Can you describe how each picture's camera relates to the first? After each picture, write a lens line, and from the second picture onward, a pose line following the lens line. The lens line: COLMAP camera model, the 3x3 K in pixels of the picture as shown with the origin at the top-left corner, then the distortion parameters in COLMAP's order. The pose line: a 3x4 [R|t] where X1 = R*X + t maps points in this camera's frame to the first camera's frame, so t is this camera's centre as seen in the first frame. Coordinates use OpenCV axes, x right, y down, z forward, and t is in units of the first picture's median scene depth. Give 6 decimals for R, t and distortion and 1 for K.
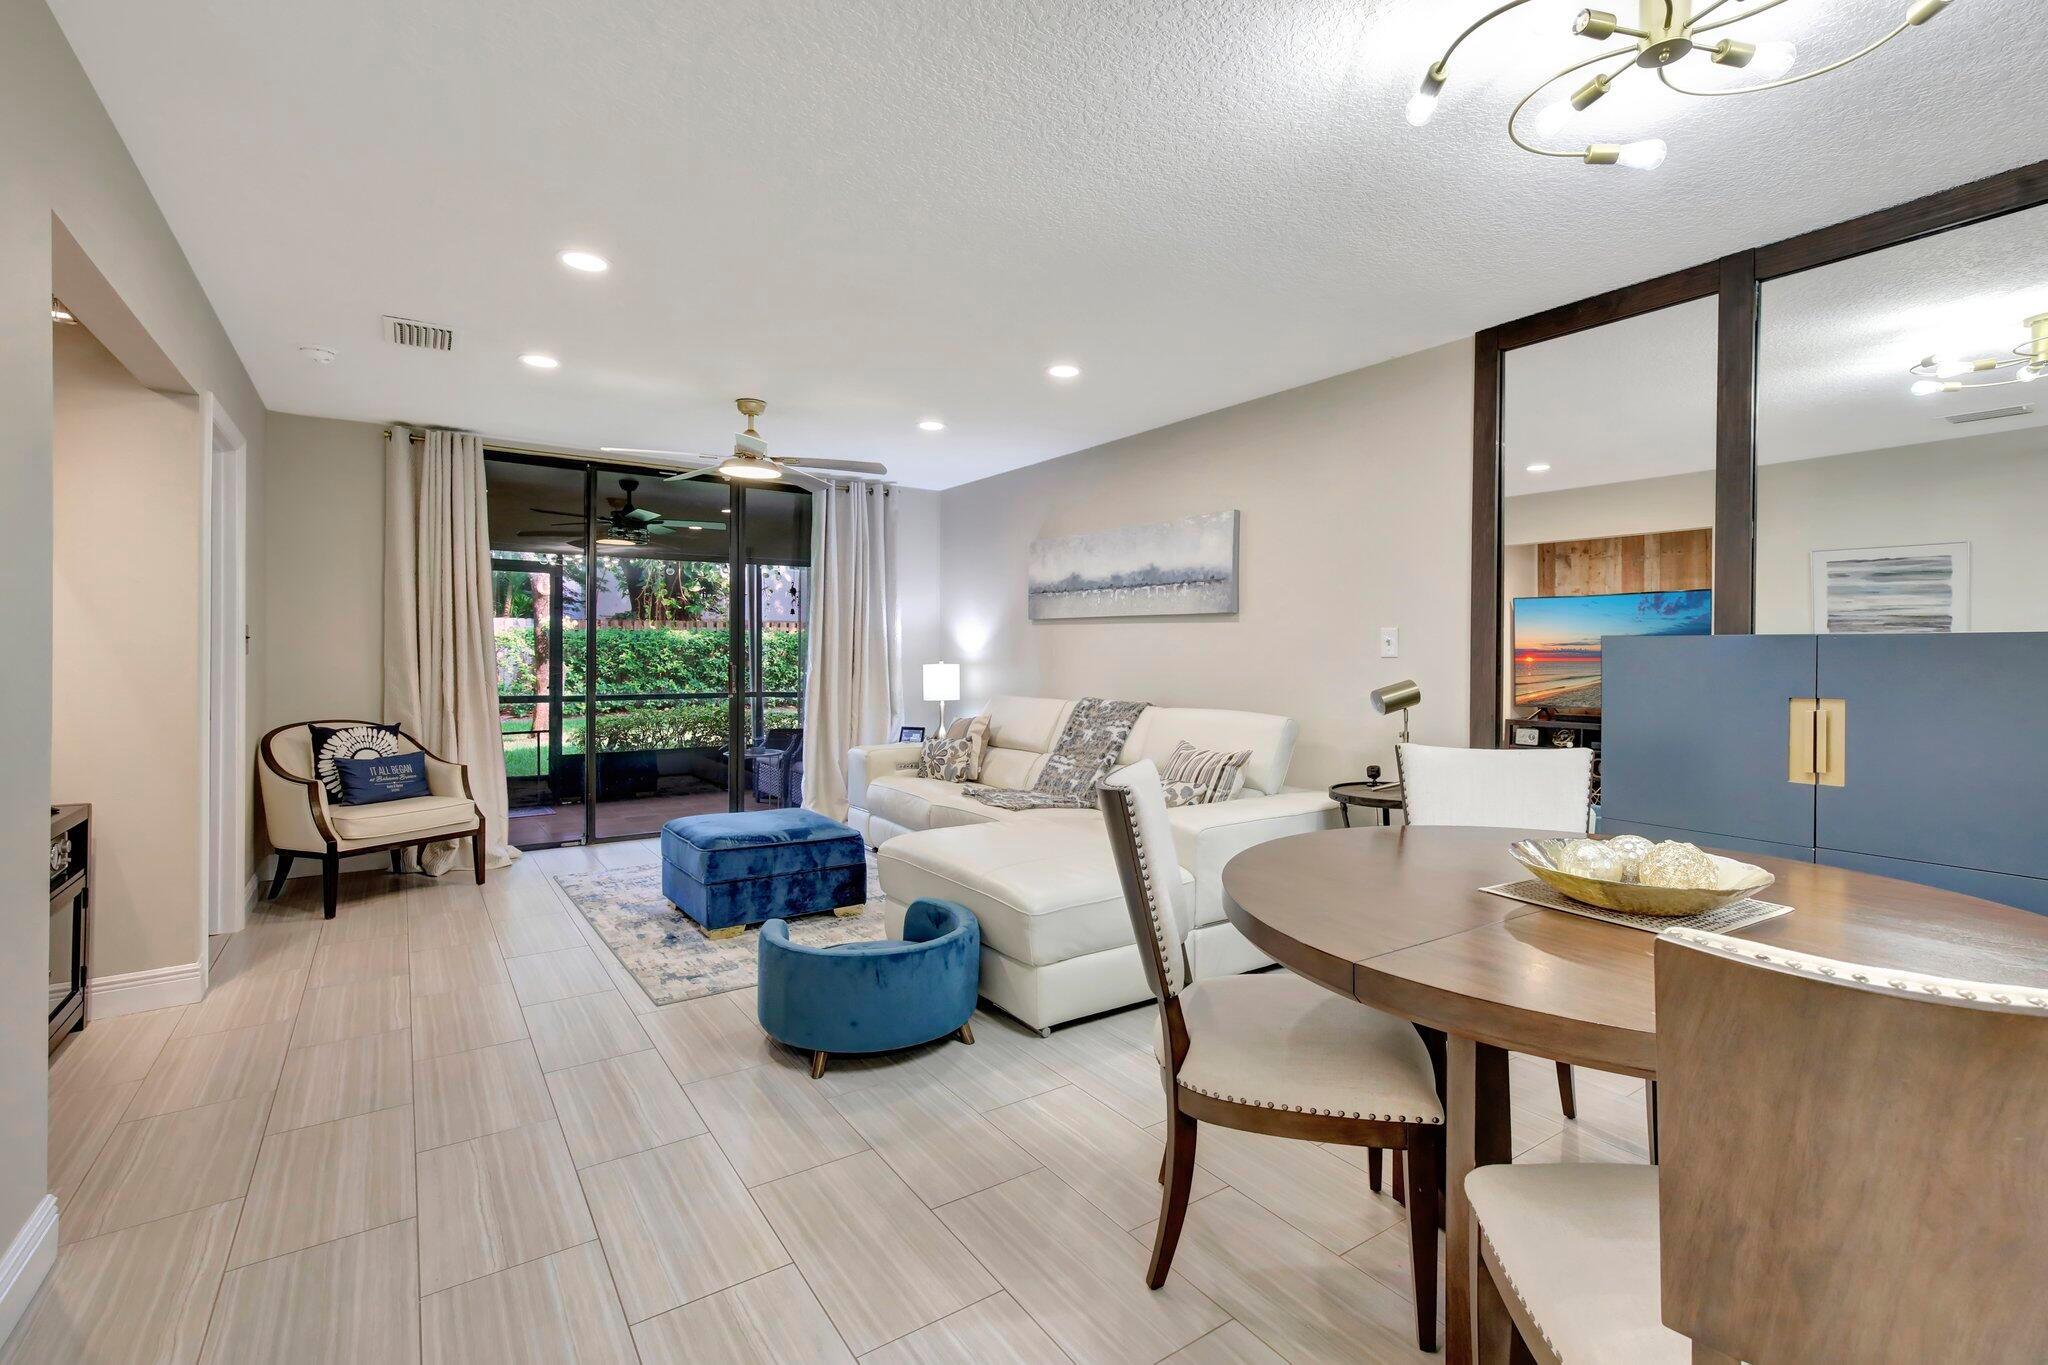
lens RADIAL K [[934.8, 0, 1024.0], [0, 934.8, 672.8], [0, 0, 1]] dist [-0.000079, -0.000002]
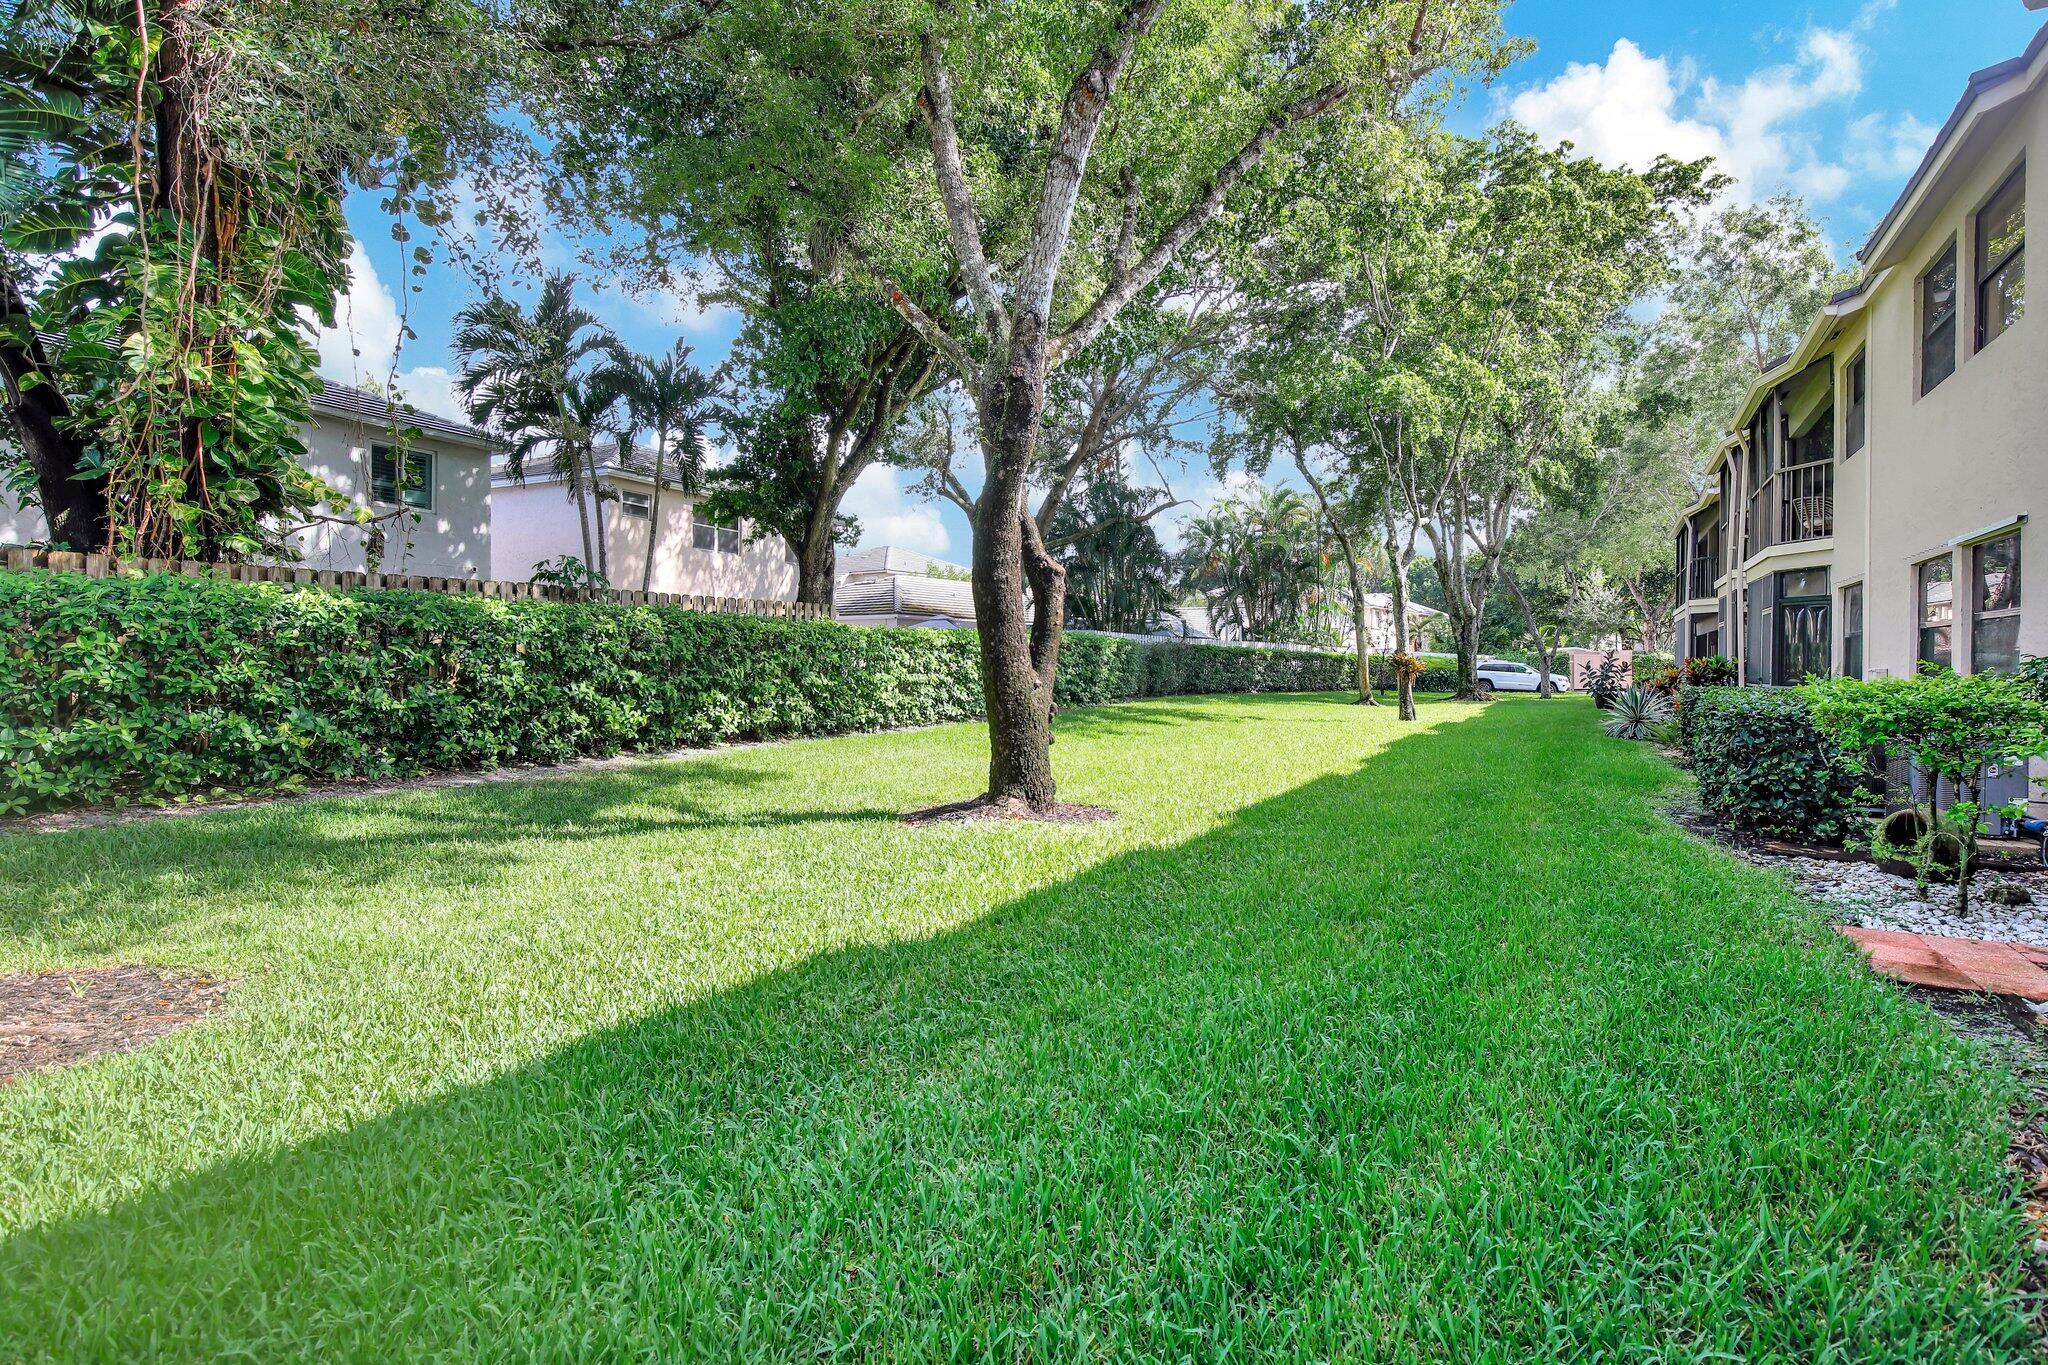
lens RADIAL K [[993.3, 0, 1024.5], [0, 993.3, 679.1], [0, 0, 1]] dist [0.000244, 0.000035]
pose [[0.892803, -0.003405, 0.450434, -0.273581], [0.005377, 0.999981, -0.003099, -0.002758], [-0.450414, 0.005189, 0.892805, 0.503911]]
